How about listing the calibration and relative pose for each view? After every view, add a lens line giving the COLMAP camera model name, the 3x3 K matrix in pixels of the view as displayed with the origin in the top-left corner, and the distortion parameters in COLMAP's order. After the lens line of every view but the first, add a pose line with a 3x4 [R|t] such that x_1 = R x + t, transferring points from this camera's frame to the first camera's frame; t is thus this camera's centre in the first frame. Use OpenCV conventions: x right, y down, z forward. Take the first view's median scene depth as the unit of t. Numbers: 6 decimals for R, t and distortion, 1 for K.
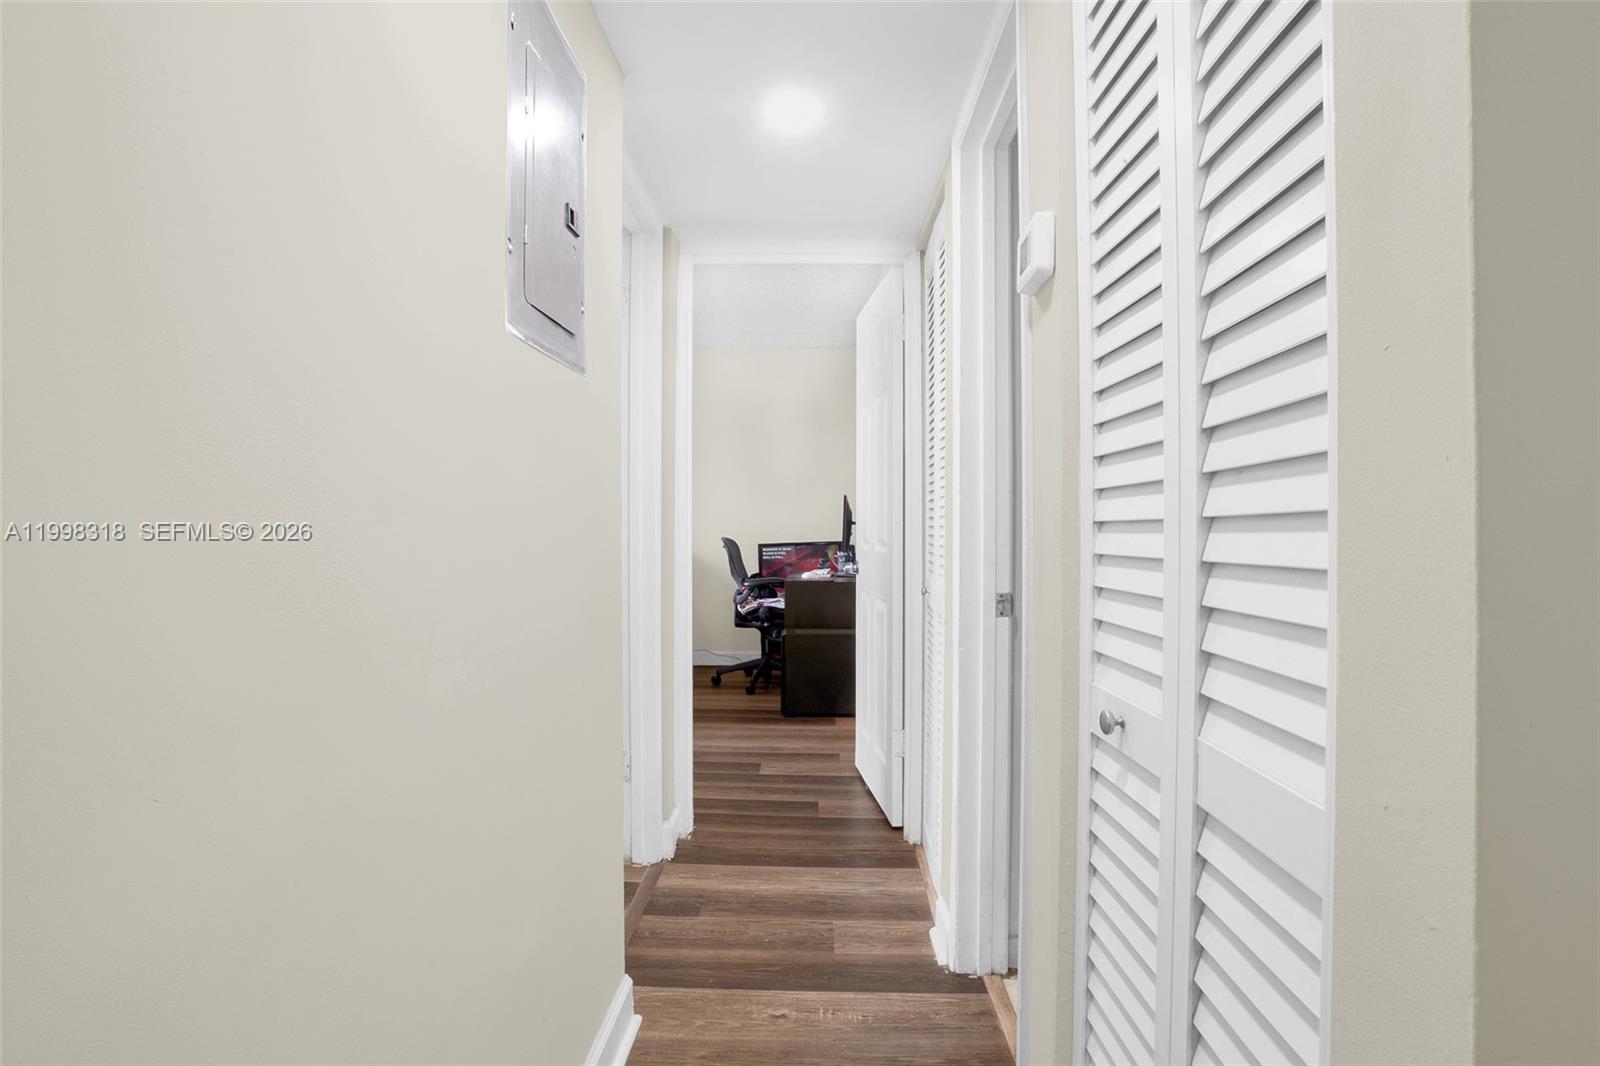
lens RADIAL K [[807.7, 0, 797.4], [0, 807.7, 529.8], [0, 0, 1]] dist [-0.049000, 0.016789]
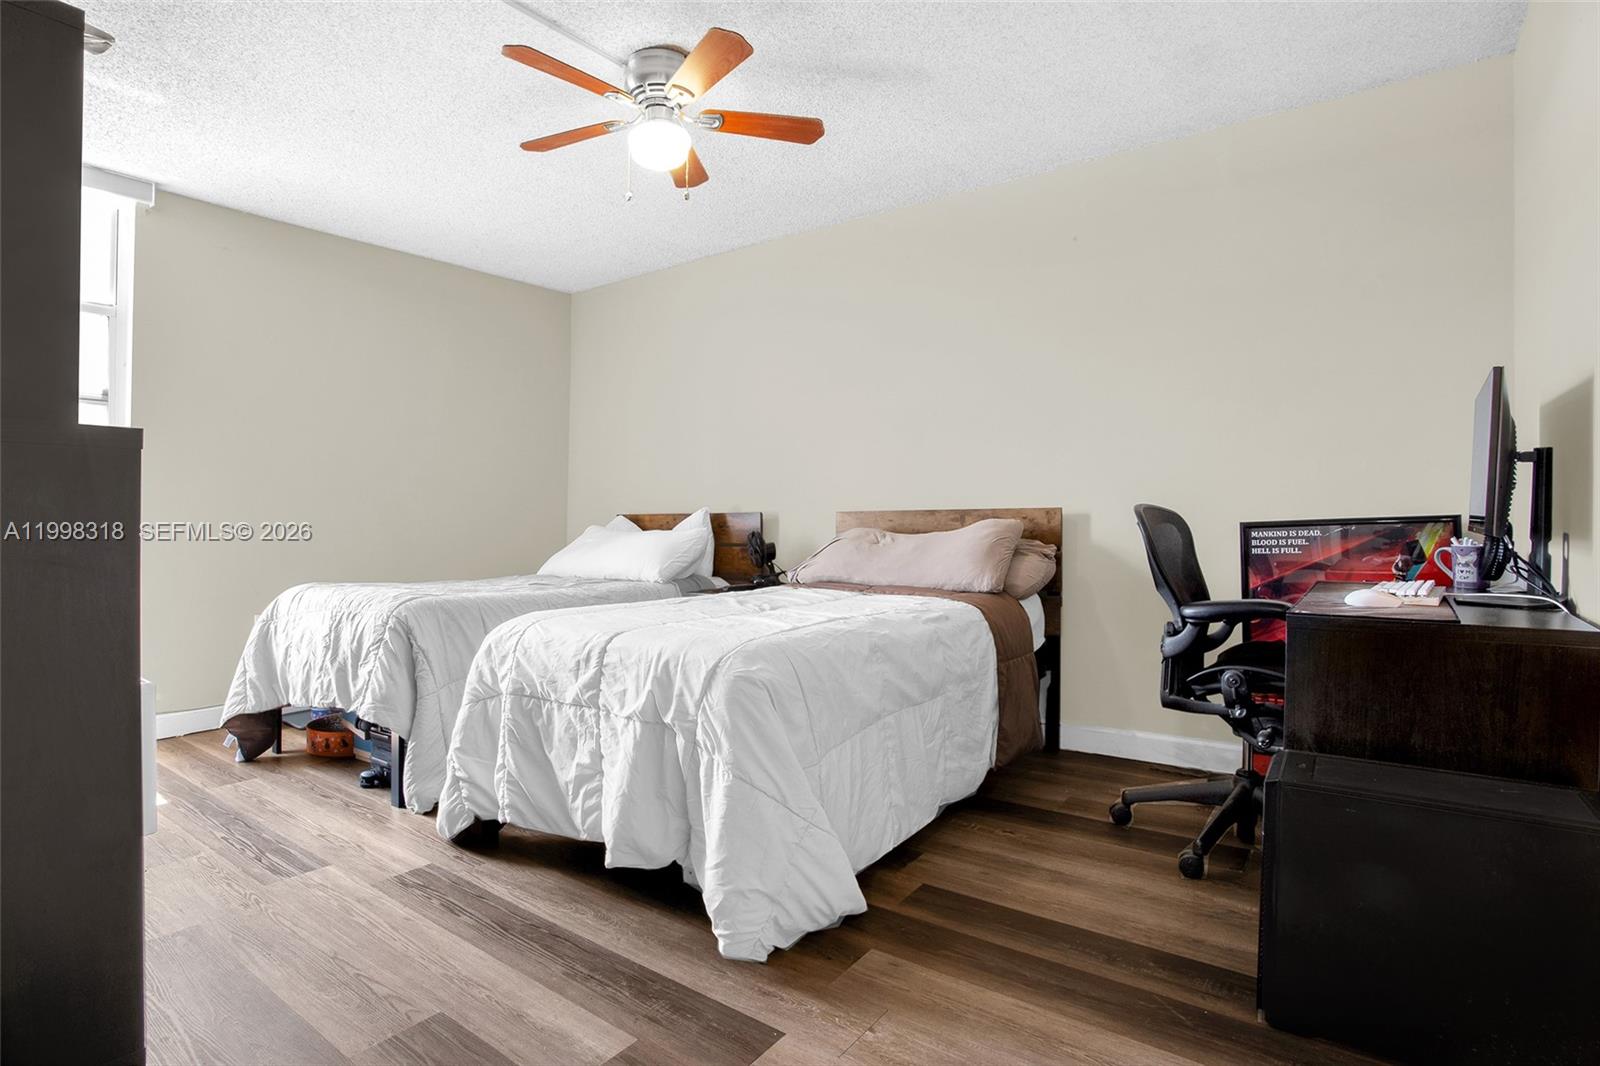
lens RADIAL K [[807.7, 0, 788.5], [0, 807.7, 536.2], [0, 0, 1]] dist [-0.049000, 0.016789]
pose [[0.819791, 0.009143, -0.572590, 0.002853], [0.002056, 0.999819, 0.018909, 0.017713], [0.572660, -0.016678, 0.819623, 0.490112]]
